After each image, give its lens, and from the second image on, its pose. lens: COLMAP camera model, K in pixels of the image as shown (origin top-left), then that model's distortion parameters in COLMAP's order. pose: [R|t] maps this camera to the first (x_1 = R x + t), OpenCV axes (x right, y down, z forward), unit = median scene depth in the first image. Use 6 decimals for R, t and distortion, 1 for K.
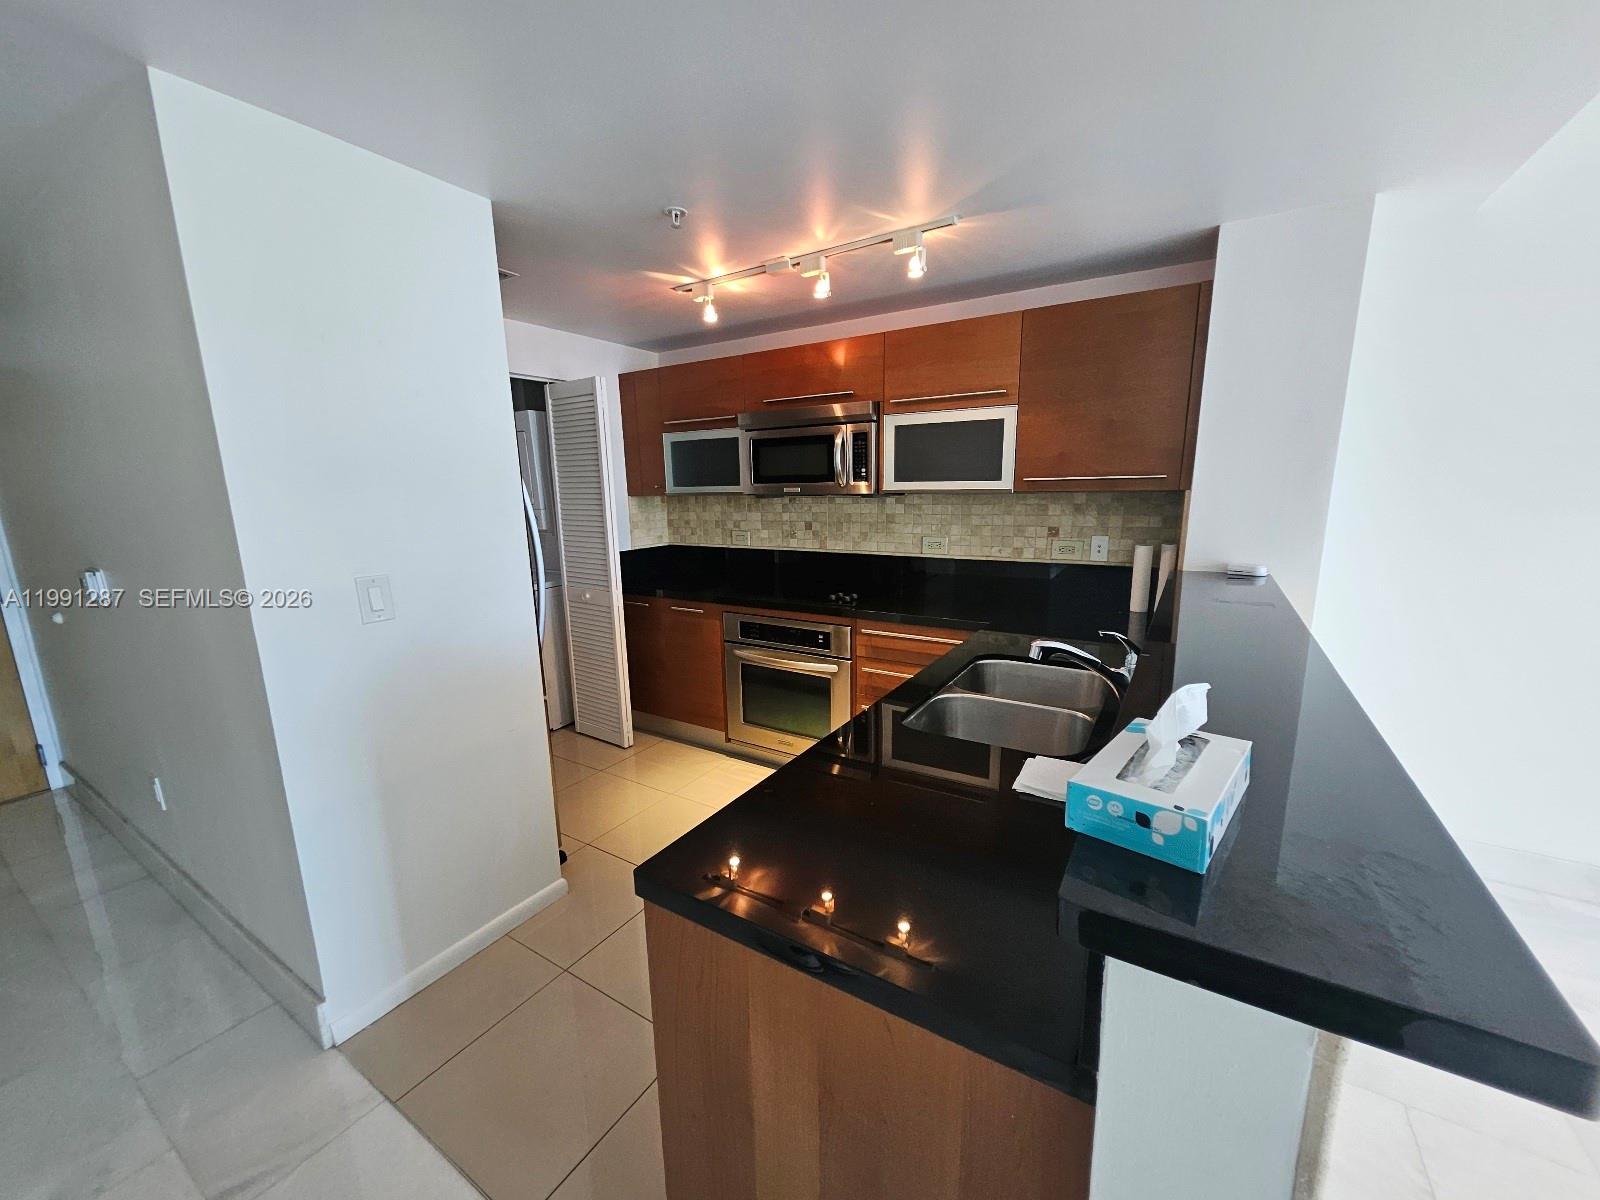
lens RADIAL K [[632.5, 0, 796.4], [0, 632.5, 610.9], [0, 0, 1]] dist [0.010832, 0.000126]
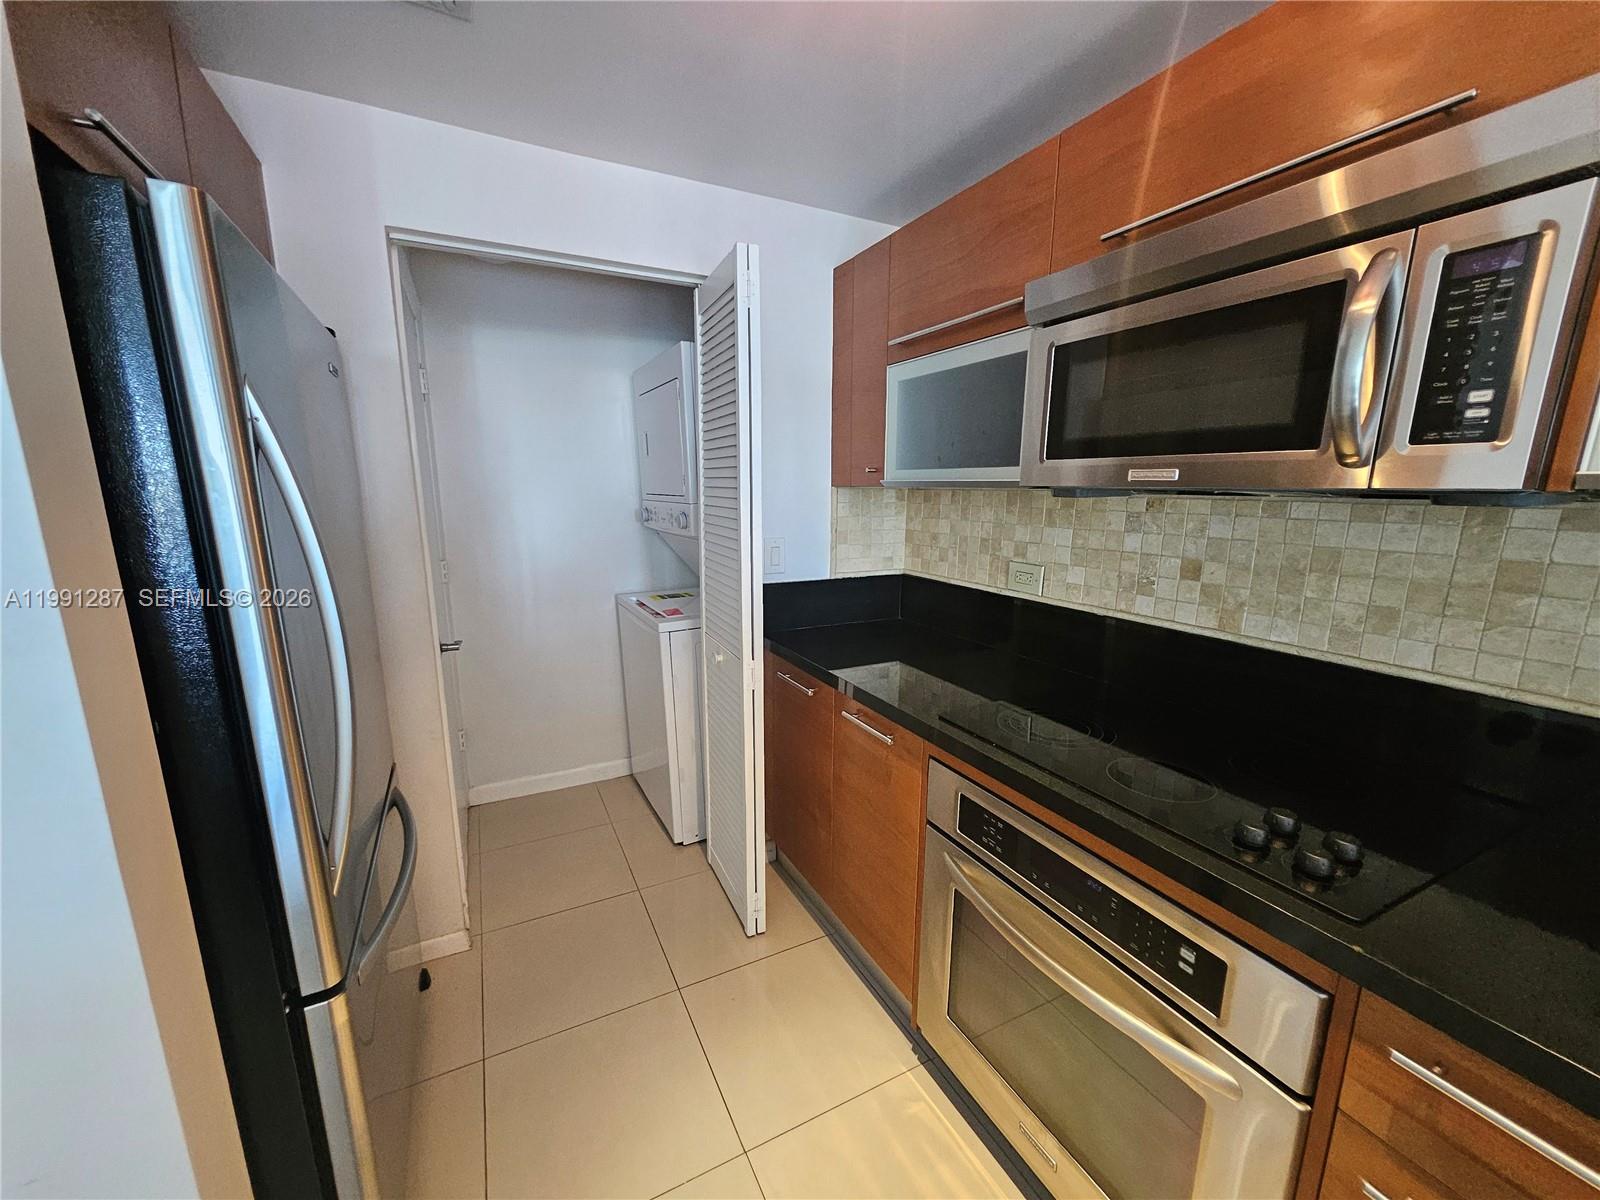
lens RADIAL K [[632.5, 0, 796.4], [0, 632.5, 610.9], [0, 0, 1]] dist [0.010832, 0.000126]
pose [[0.857561, 0.124410, -0.499111, 0.008183], [-0.123193, 0.991746, 0.035538, -0.090975], [0.499413, 0.031011, 0.865809, 0.520517]]
